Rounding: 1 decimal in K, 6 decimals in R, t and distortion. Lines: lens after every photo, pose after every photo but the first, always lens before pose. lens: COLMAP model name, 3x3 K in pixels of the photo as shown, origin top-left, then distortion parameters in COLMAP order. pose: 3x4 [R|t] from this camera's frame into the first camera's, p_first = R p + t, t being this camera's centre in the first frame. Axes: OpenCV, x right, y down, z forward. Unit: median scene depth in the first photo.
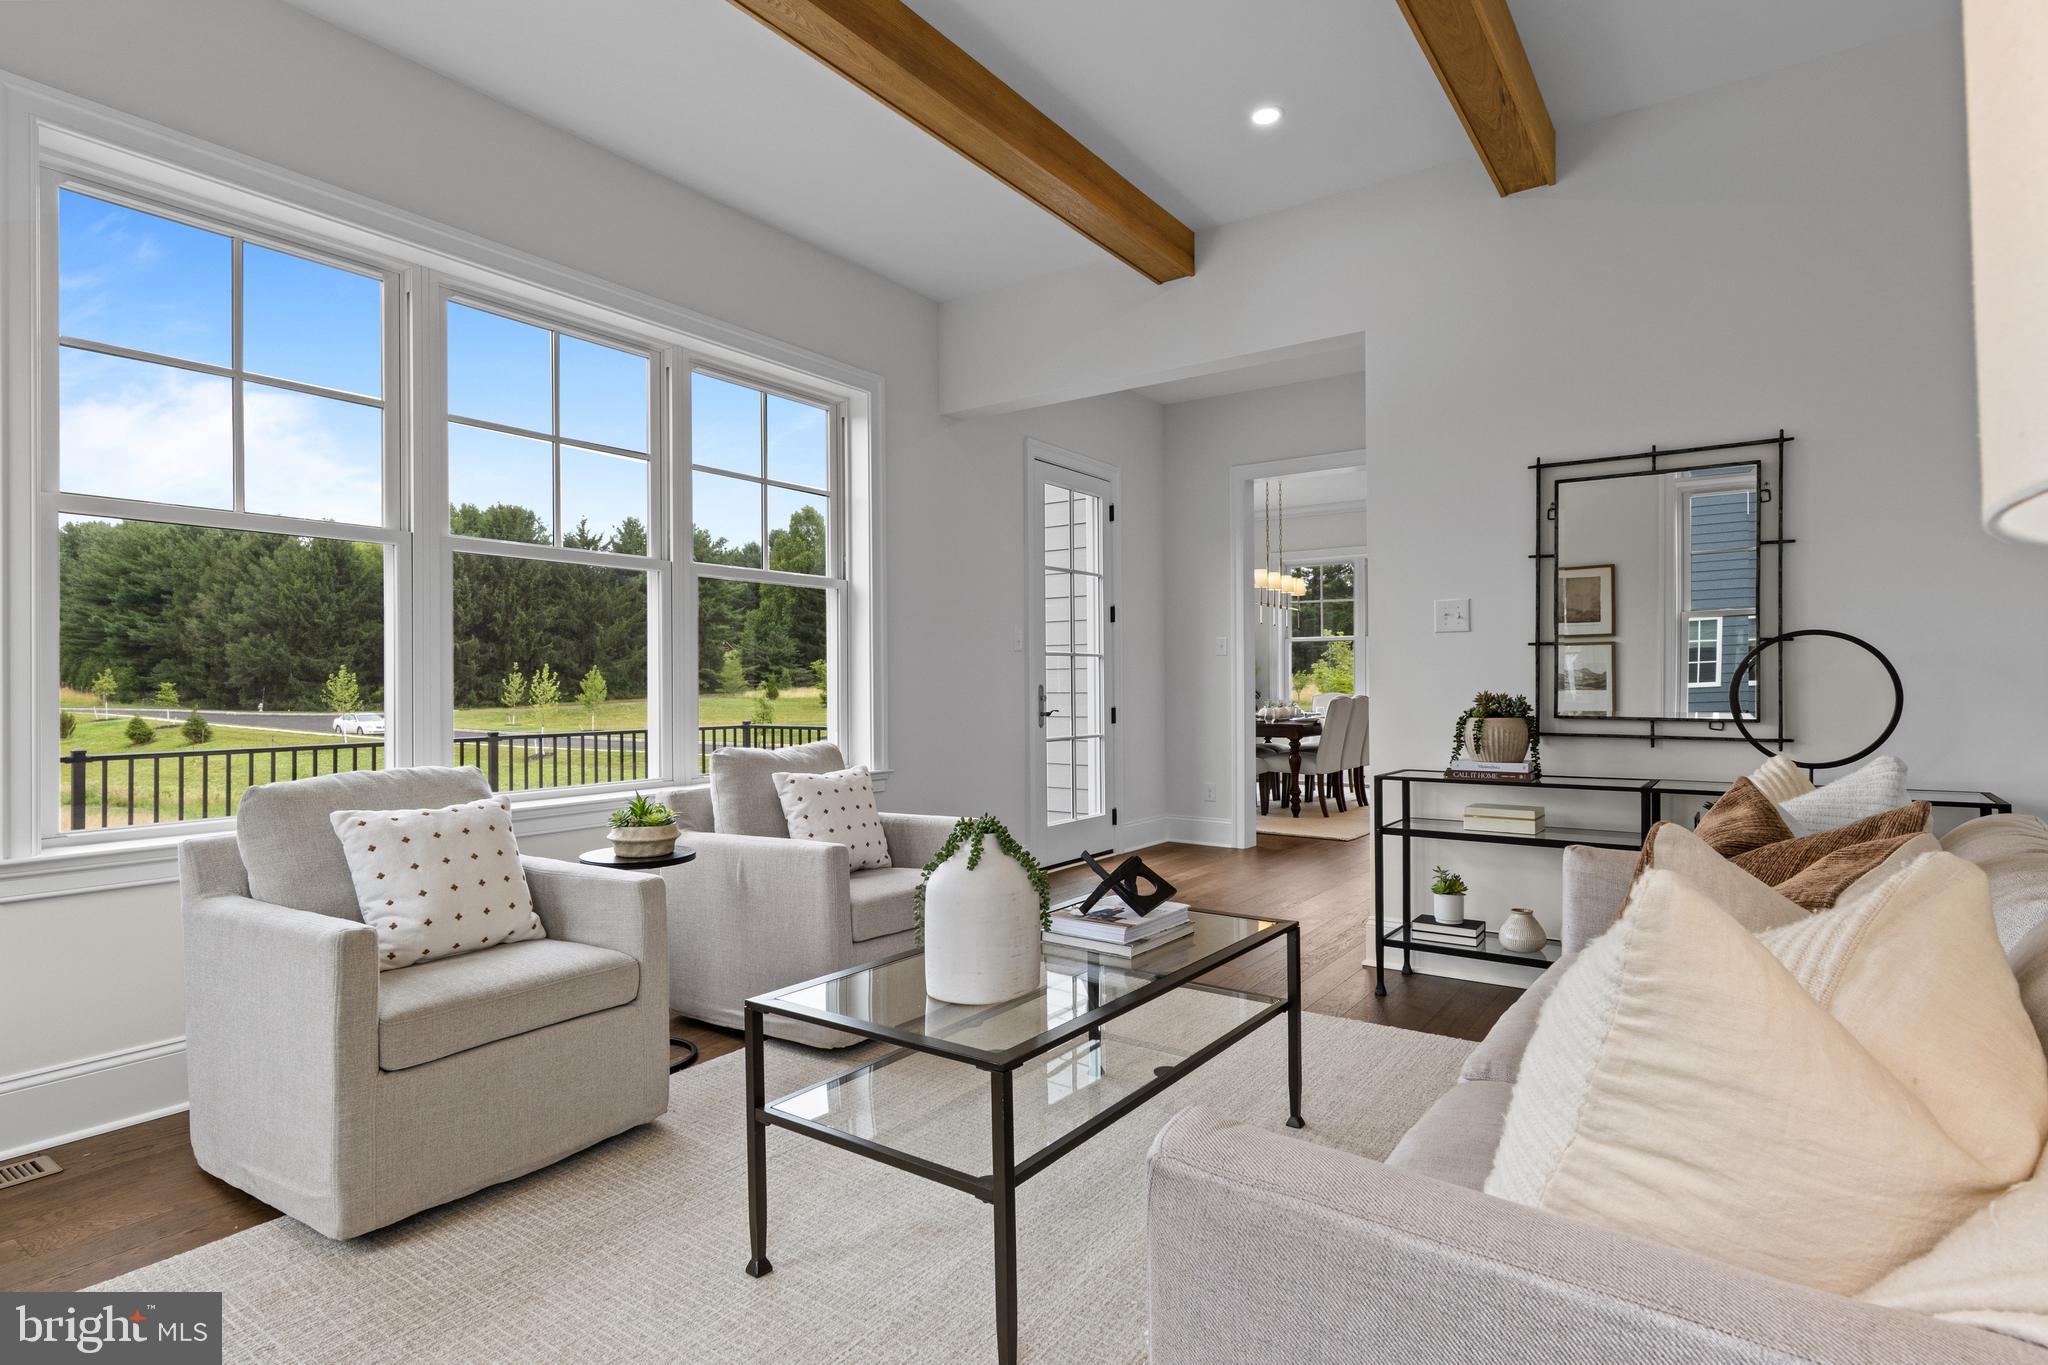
lens RADIAL K [[1043.8, 0, 1030.3], [0, 1043.8, 687.1], [0, 0, 1]] dist [0.013631, -0.005471]
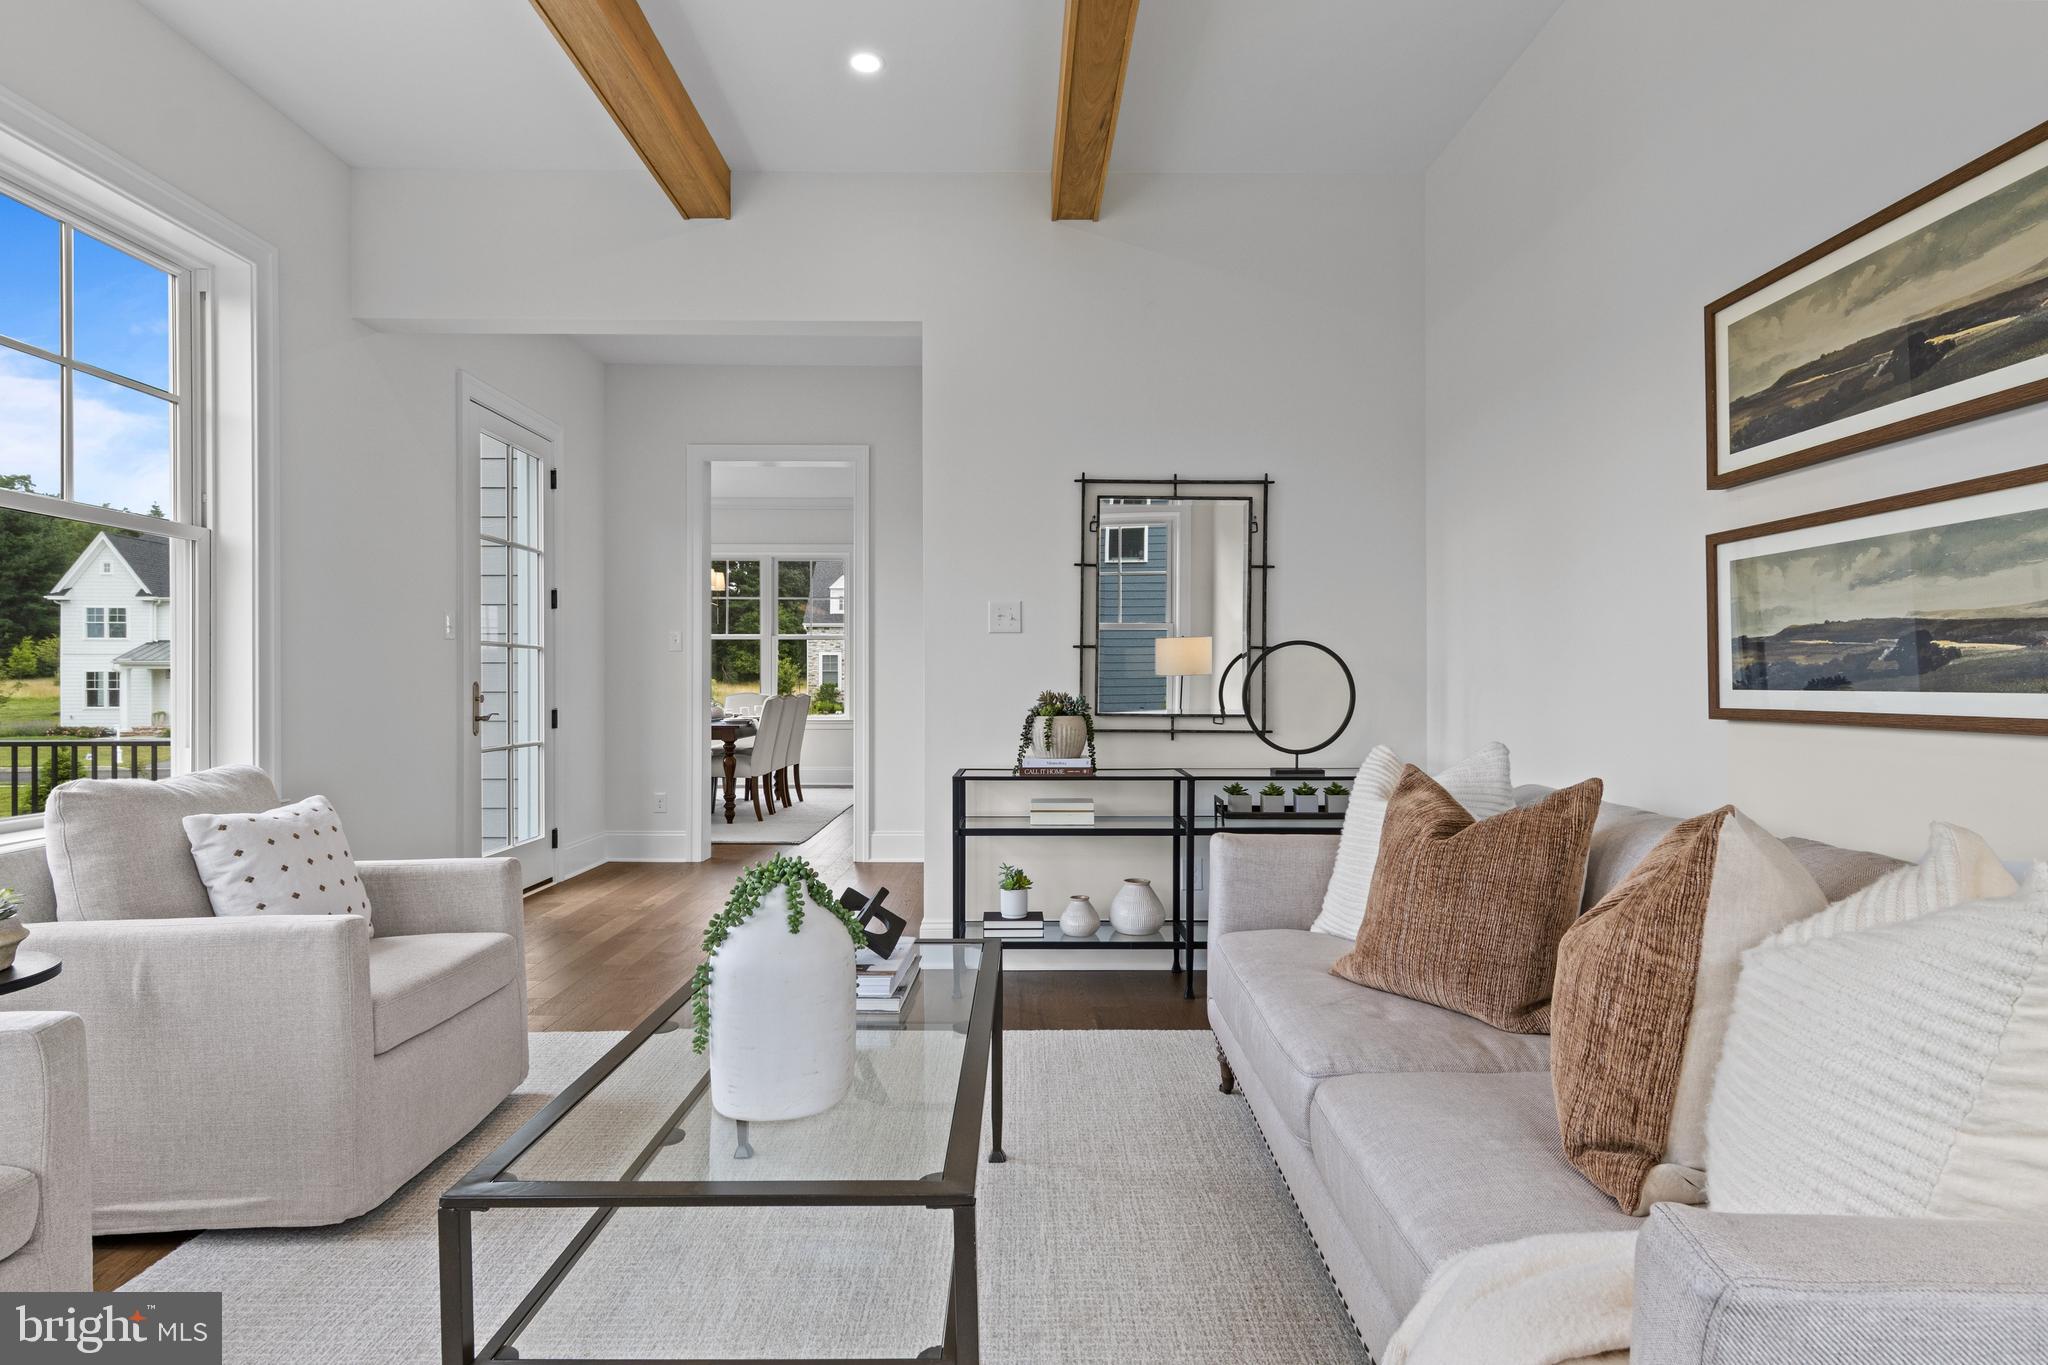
lens RADIAL K [[1043.8, 0, 1012.1], [0, 1043.8, 688.4], [0, 0, 1]] dist [0.013631, -0.005471]
pose [[0.816517, 0.002869, 0.577315, -0.190653], [-0.003589, 0.999994, 0.000107, 0.001755], [-0.577311, -0.002159, 0.816522, 0.169180]]
